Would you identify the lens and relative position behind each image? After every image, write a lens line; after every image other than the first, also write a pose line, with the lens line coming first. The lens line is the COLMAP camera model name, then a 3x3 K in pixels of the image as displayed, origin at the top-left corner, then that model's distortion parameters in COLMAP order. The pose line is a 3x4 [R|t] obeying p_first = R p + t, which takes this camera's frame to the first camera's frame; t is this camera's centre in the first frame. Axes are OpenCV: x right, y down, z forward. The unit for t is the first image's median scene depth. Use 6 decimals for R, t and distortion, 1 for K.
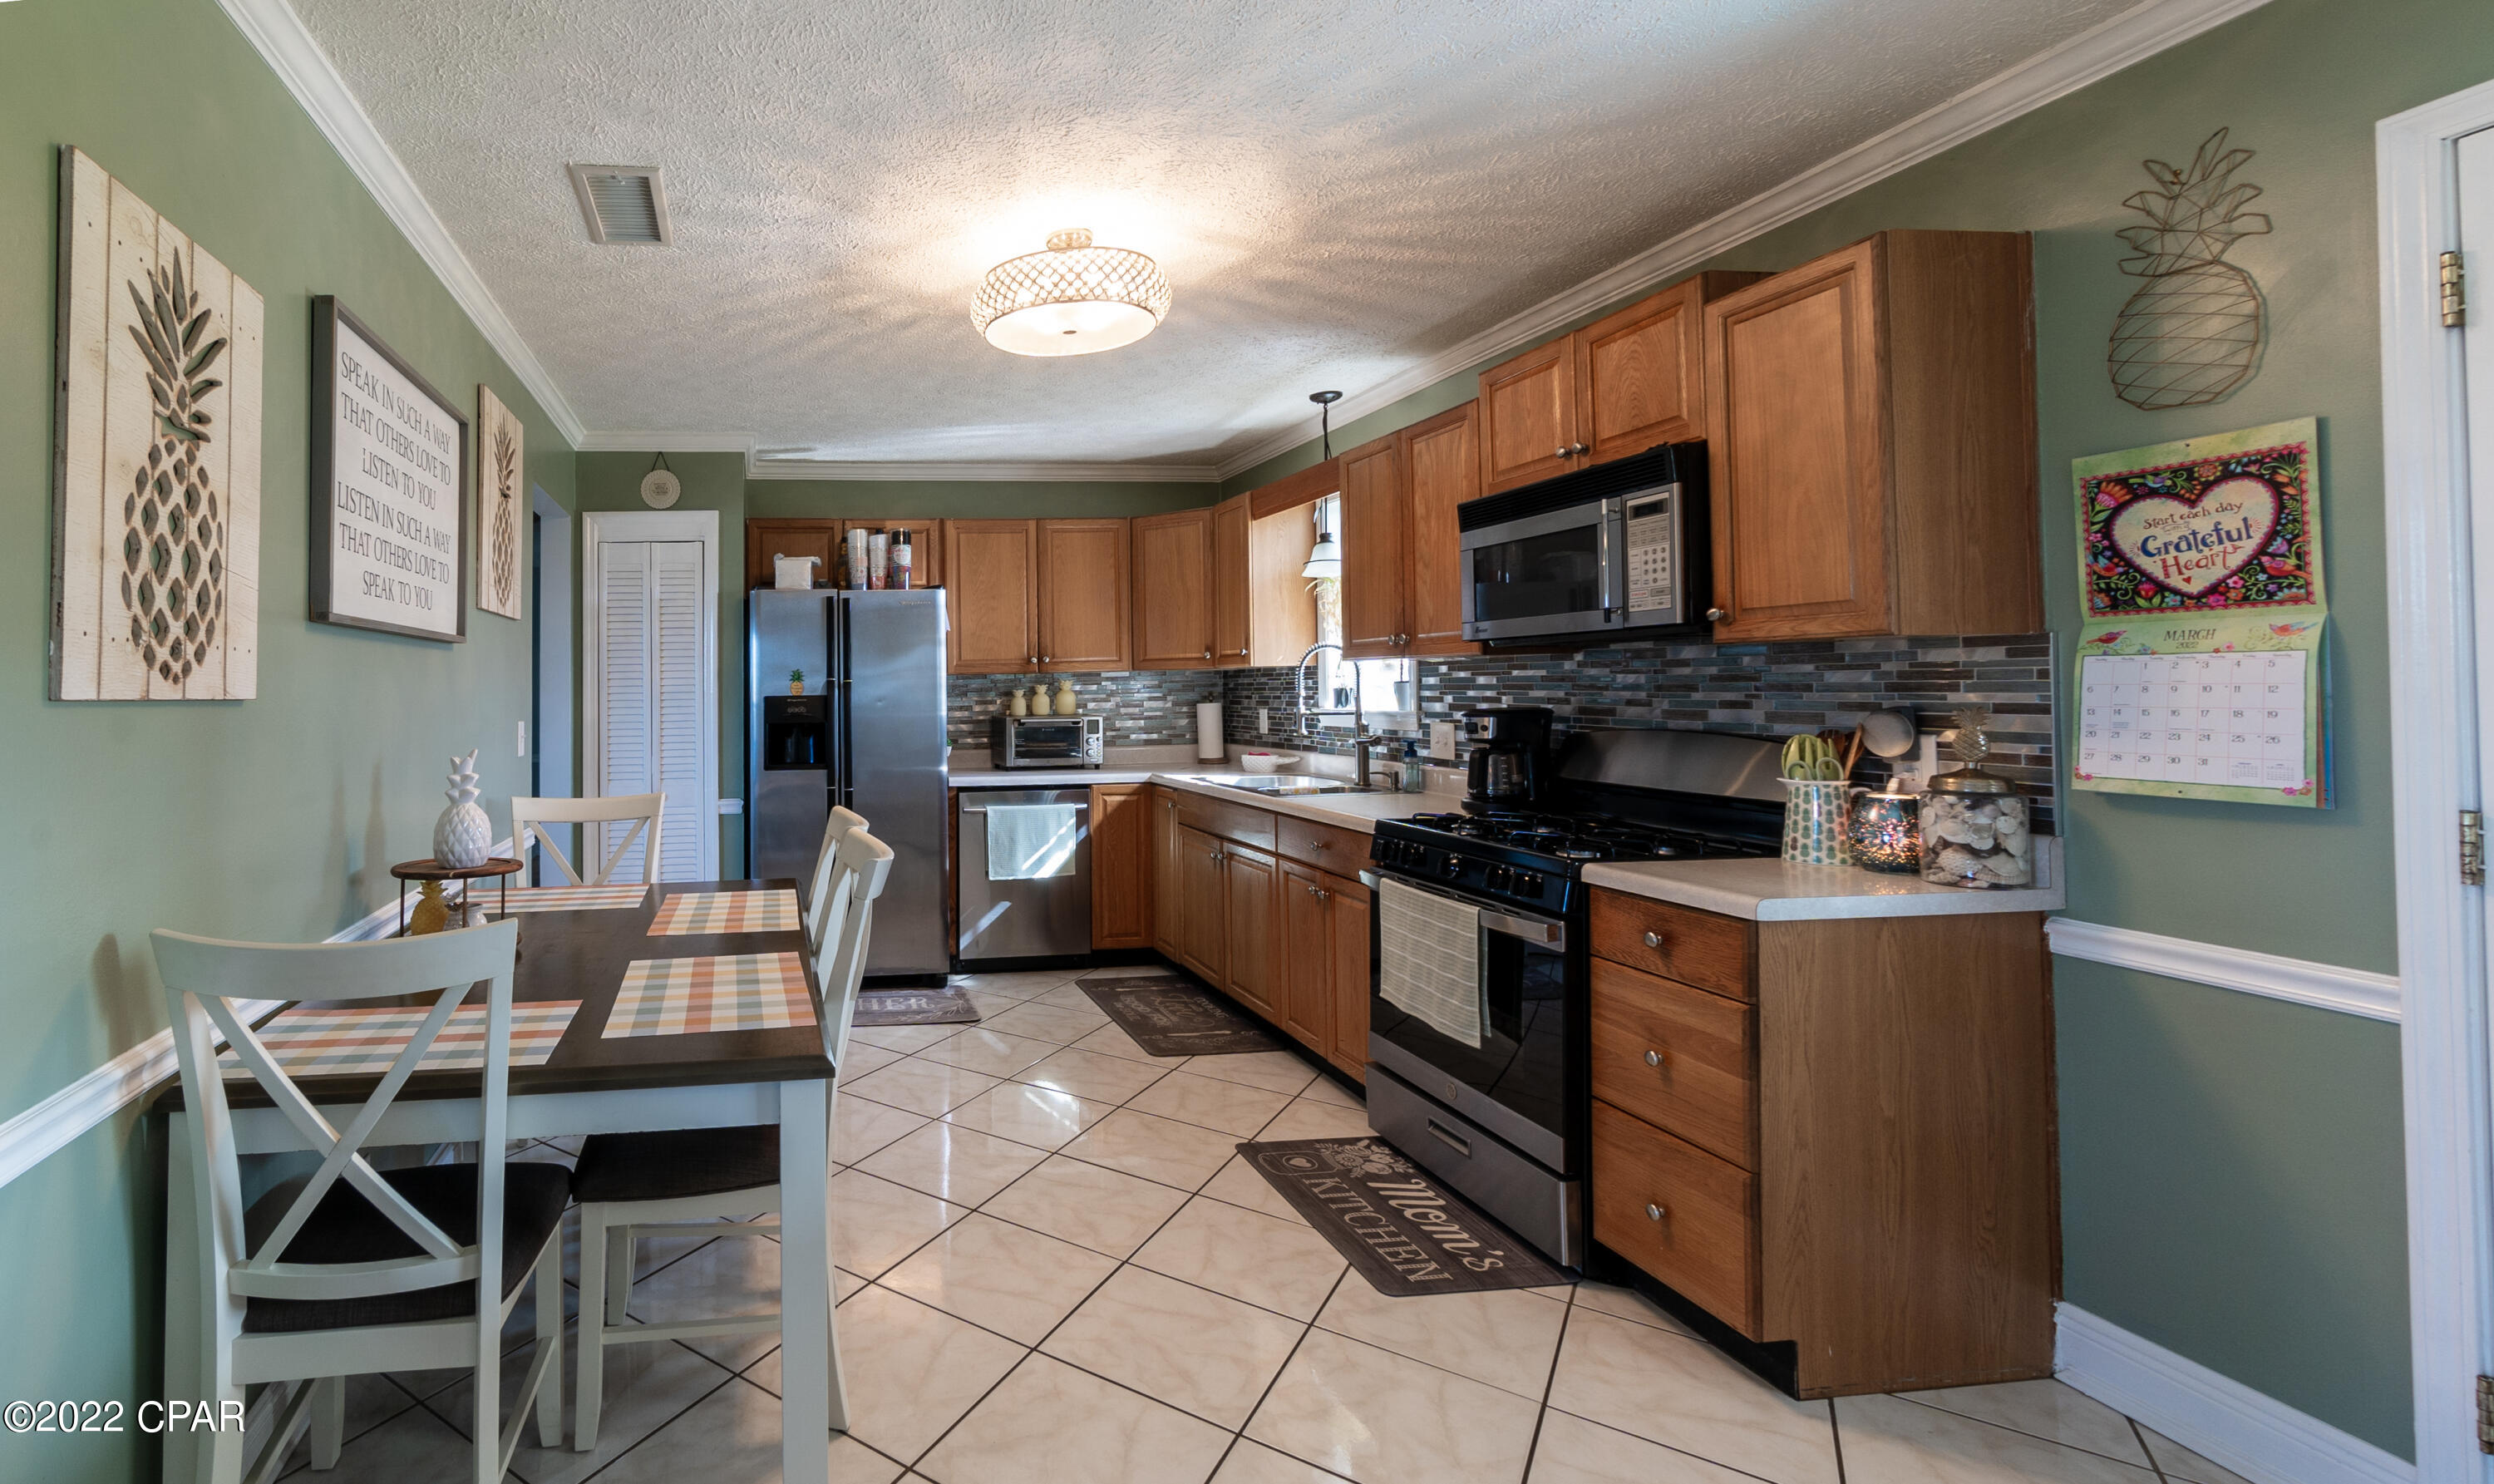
lens RADIAL K [[1049.3, 0, 1246.0], [0, 1049.3, 660.2], [0, 0, 1]] dist [-0.015758, 0.000094]
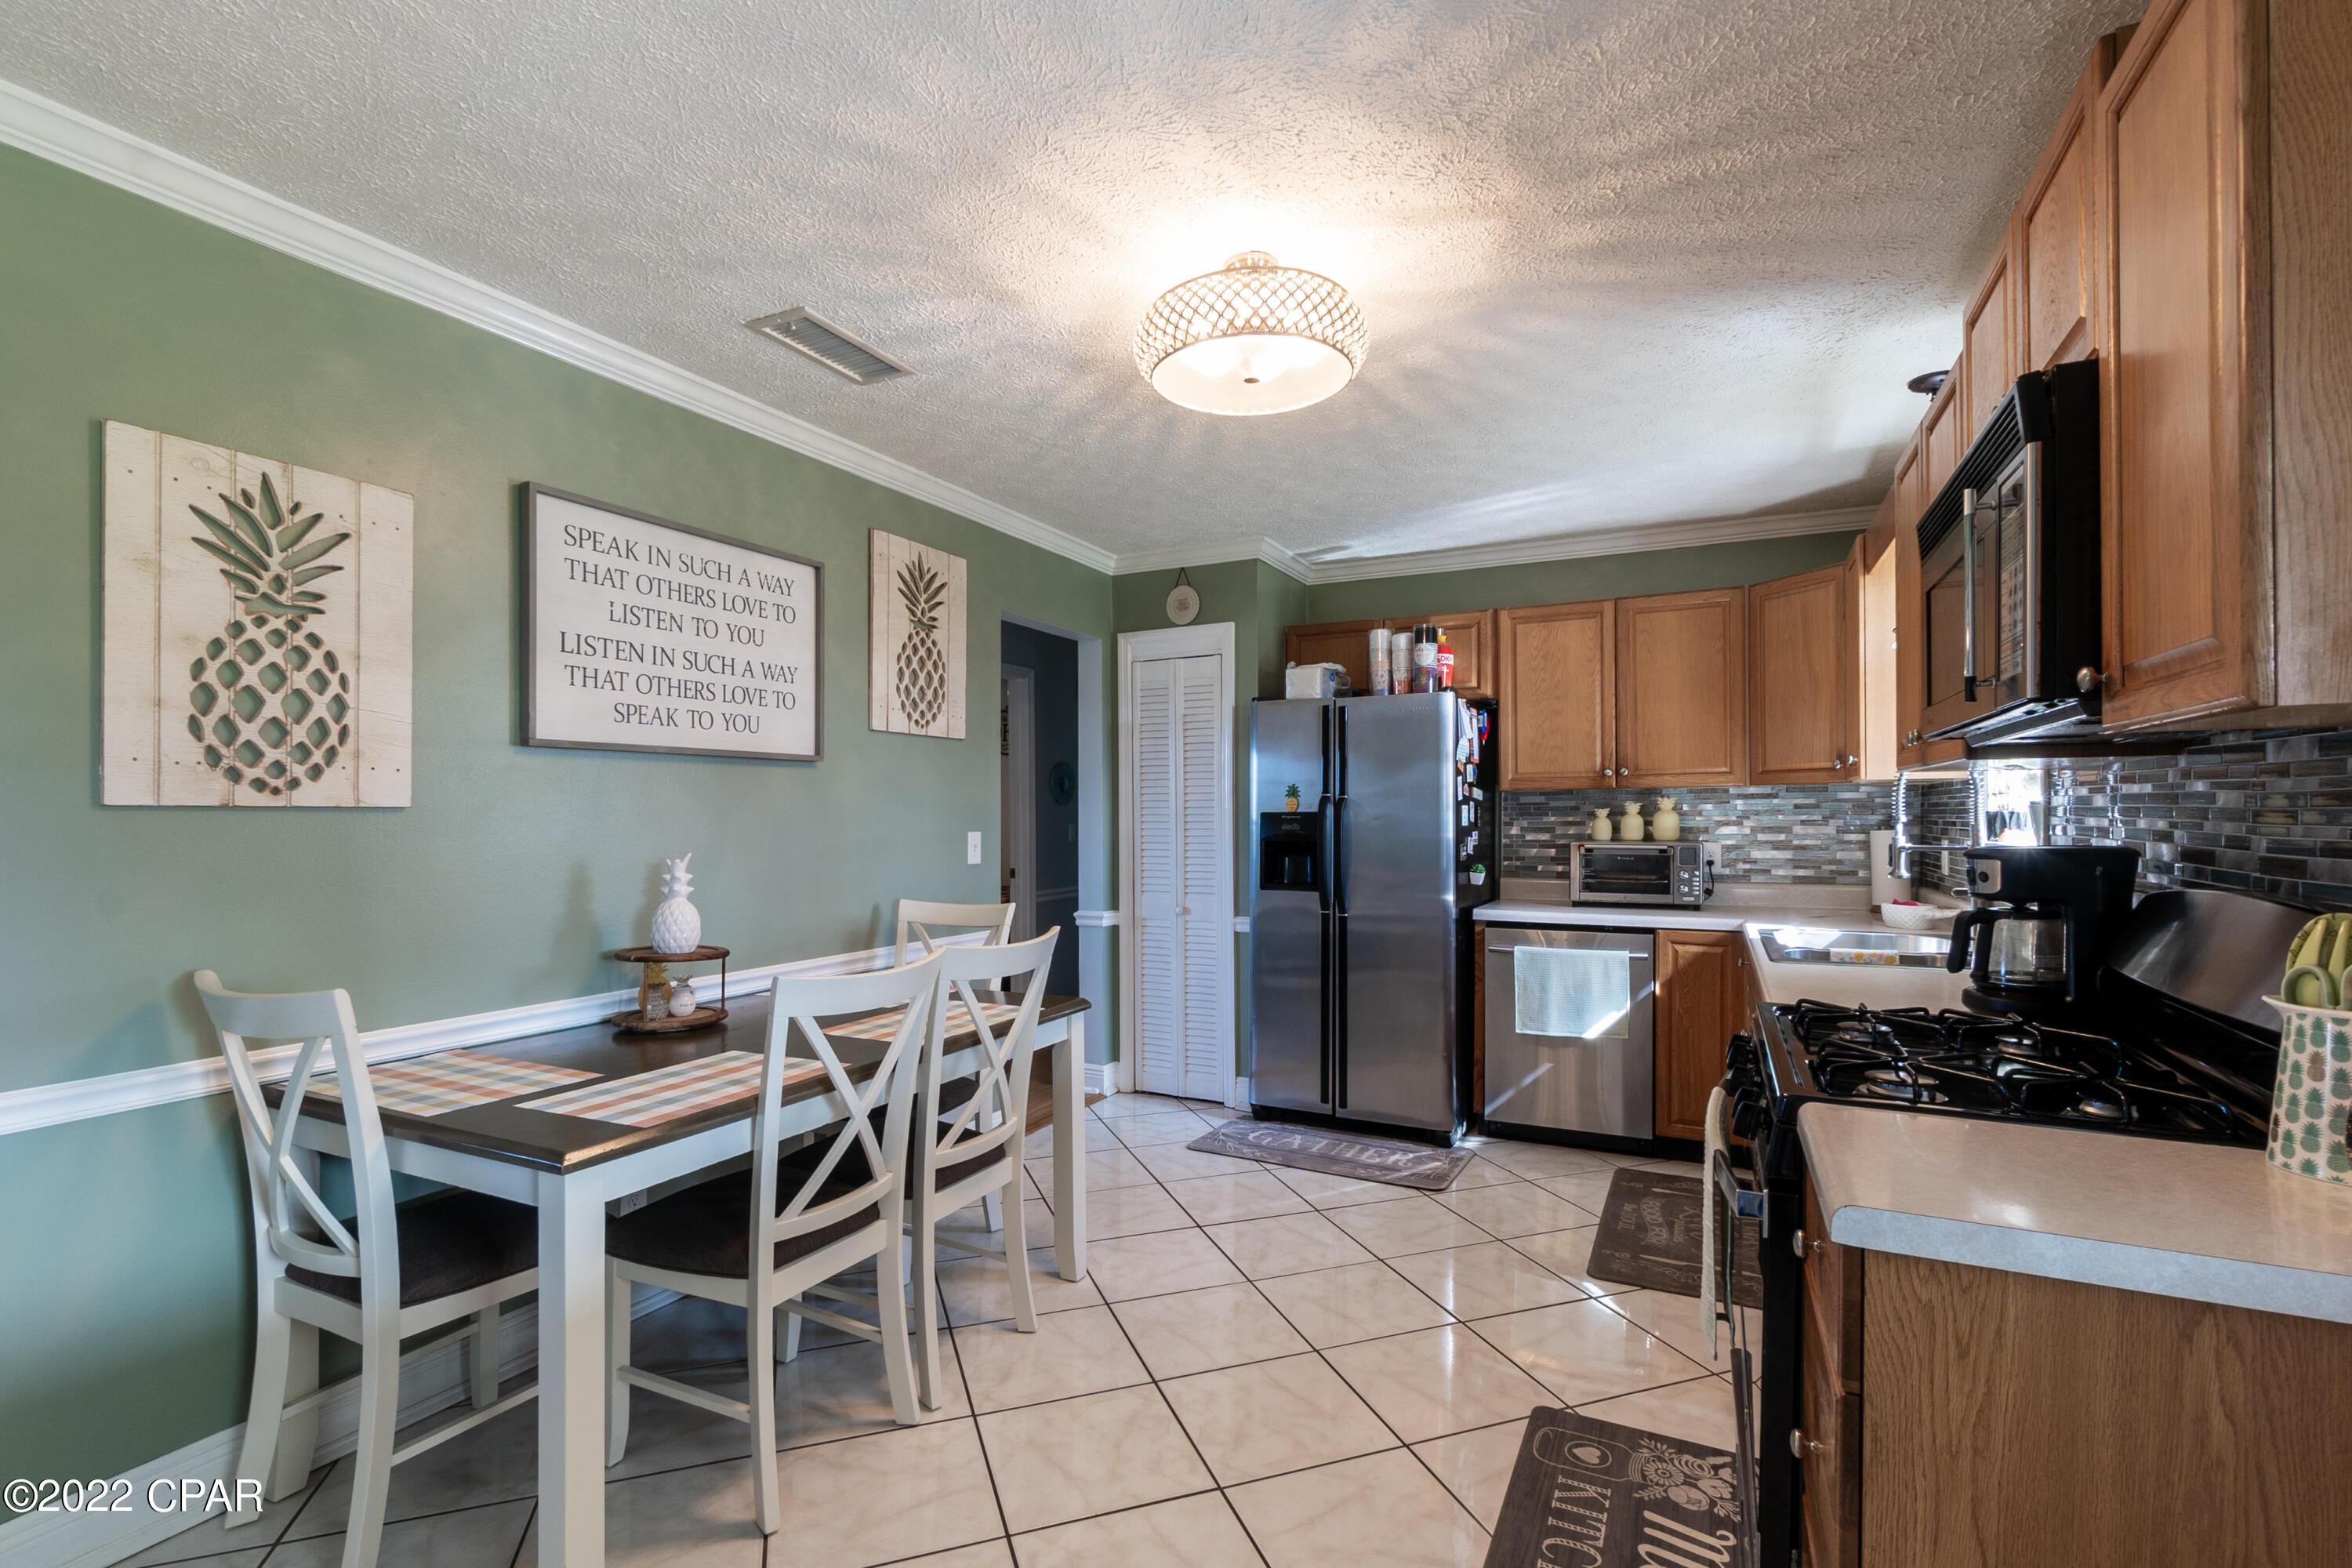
lens RADIAL K [[1203.3, 0, 1175.7], [0, 1203.3, 811.5], [0, 0, 1]] dist [0.002887, -0.000326]
pose [[0.801302, 0.012408, -0.598131, 0.135232], [0.006361, 0.999552, 0.029257, 0.000913], [0.598226, -0.027249, 0.800864, 0.067466]]
